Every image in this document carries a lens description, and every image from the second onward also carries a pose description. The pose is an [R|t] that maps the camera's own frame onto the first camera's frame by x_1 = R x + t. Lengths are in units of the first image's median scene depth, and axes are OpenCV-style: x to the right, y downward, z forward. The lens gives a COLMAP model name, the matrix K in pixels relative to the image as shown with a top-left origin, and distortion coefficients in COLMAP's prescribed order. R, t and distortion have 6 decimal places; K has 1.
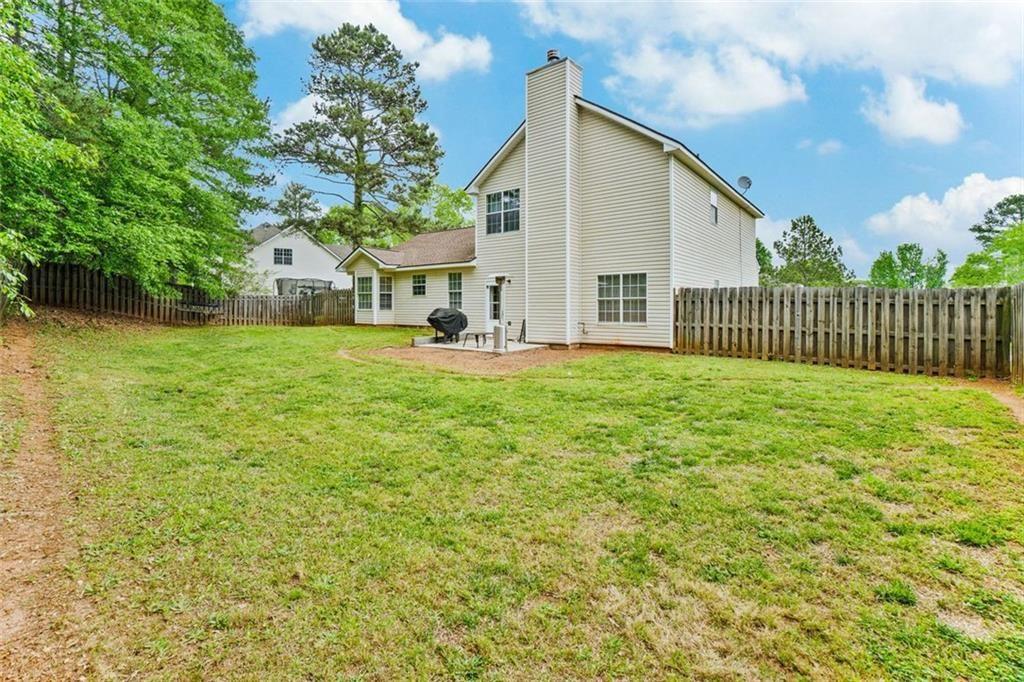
lens RADIAL K [[458.1, 0, 500.6], [0, 458.1, 331.9], [0, 0, 1]] dist [-0.057798, 0.022556]
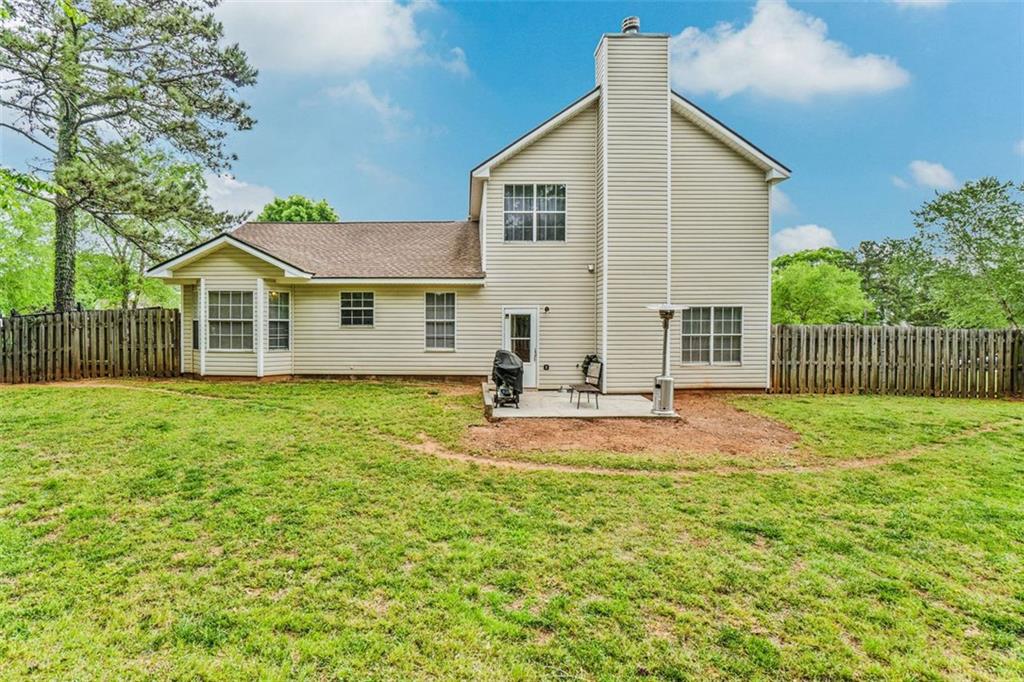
lens RADIAL K [[458.1, 0, 500.6], [0, 458.1, 331.9], [0, 0, 1]] dist [-0.057798, 0.022556]
pose [[0.779722, -0.014066, 0.625968, -0.605726], [0.034173, 0.999214, -0.020114, -0.077451], [-0.625192, 0.037074, 0.779590, 0.595360]]
